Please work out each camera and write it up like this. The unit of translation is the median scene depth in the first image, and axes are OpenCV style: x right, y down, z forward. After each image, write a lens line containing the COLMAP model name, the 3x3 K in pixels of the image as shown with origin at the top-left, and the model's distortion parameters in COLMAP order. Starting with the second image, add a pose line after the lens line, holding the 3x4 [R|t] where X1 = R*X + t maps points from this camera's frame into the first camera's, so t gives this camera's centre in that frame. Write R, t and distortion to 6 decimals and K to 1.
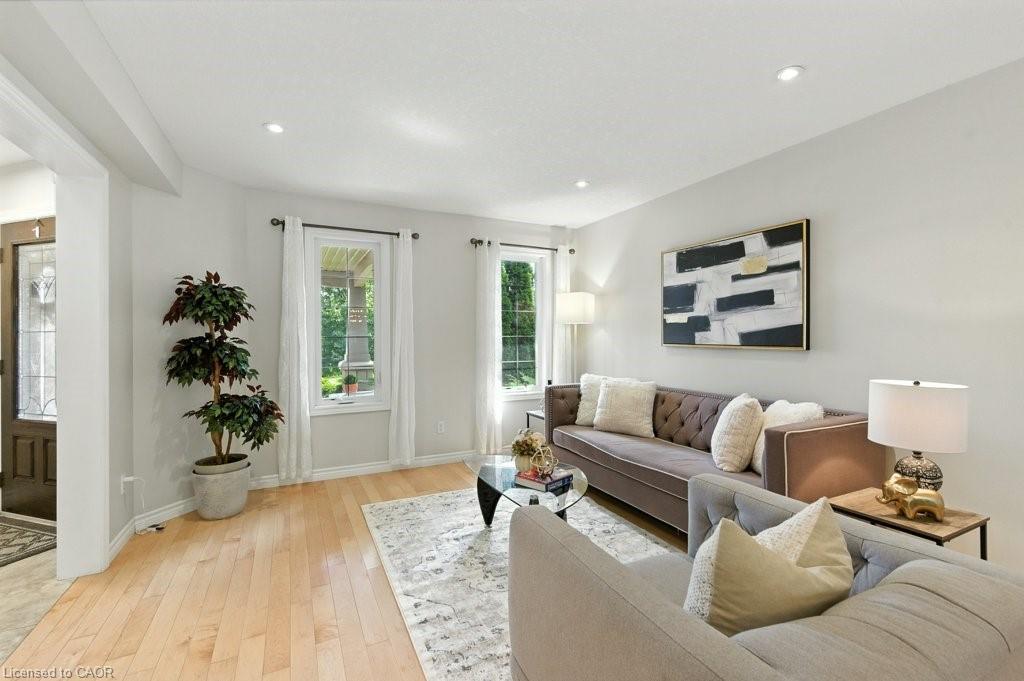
lens RADIAL K [[456.8, 0, 513.5], [0, 456.8, 340.0], [0, 0, 1]] dist [0.002995, -0.000171]
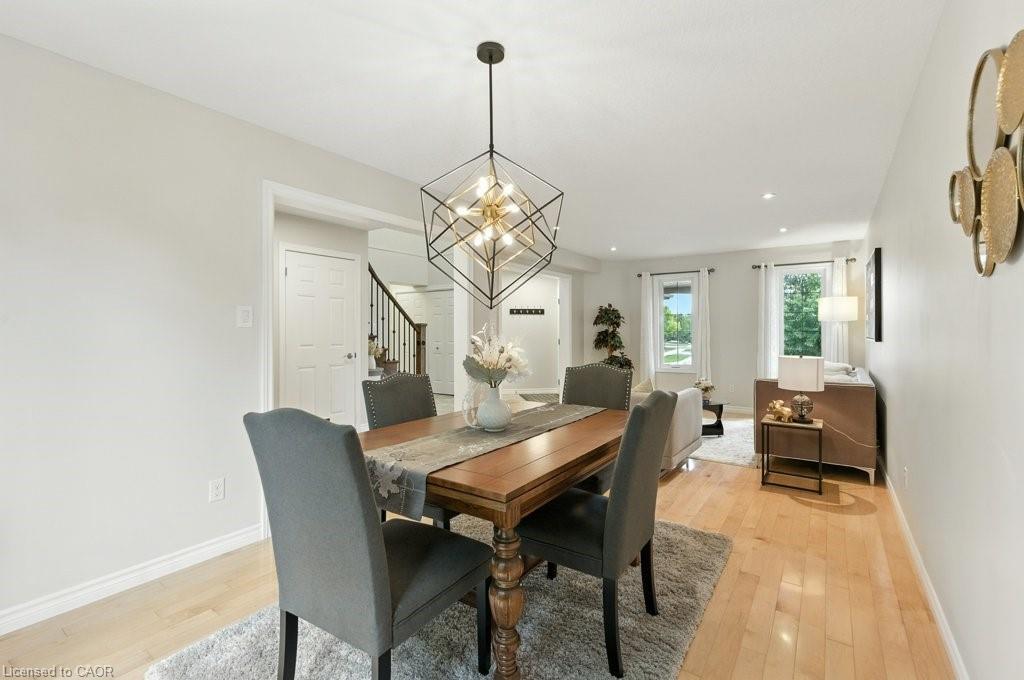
lens RADIAL K [[456.8, 0, 510.2], [0, 456.8, 333.7], [0, 0, 1]] dist [0.002995, -0.000171]
pose [[0.478126, 0.005875, -0.878271, 1.113693], [-0.004432, 0.999981, 0.004276, -0.000058], [0.878280, 0.001848, 0.478143, -0.550421]]
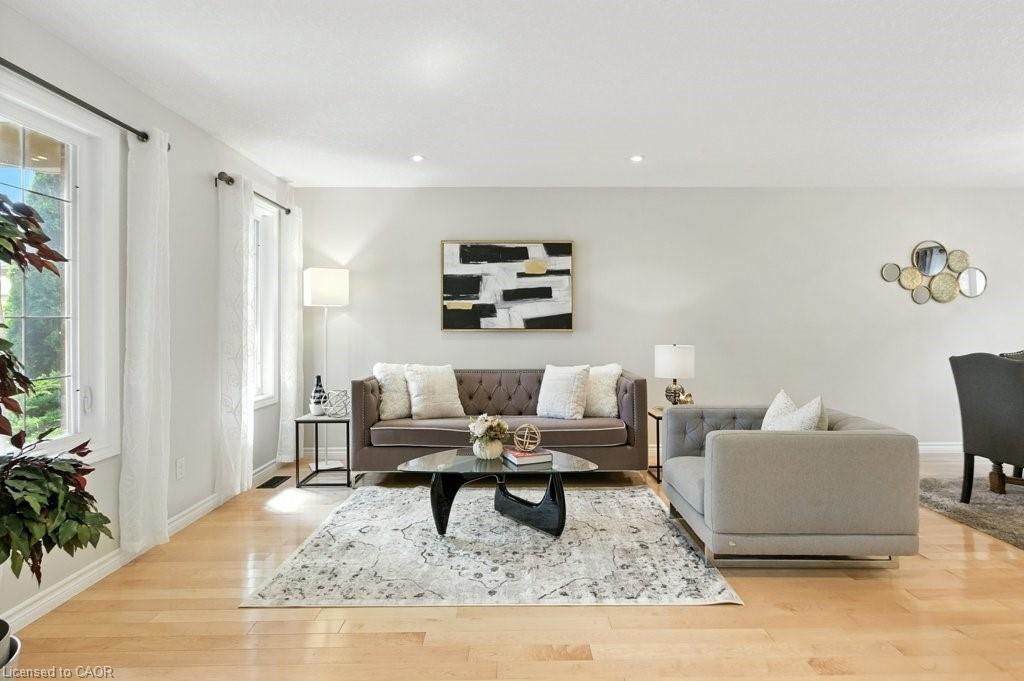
lens RADIAL K [[514.0, 0, 528.8], [0, 514.0, 323.2], [0, 0, 1]] dist [-0.003121, 0.000354]
pose [[0.417147, 0.005651, 0.908821, -0.758349], [0.008656, 0.999911, -0.010191, 0.010691], [-0.908798, 0.012117, 0.417061, 0.376070]]
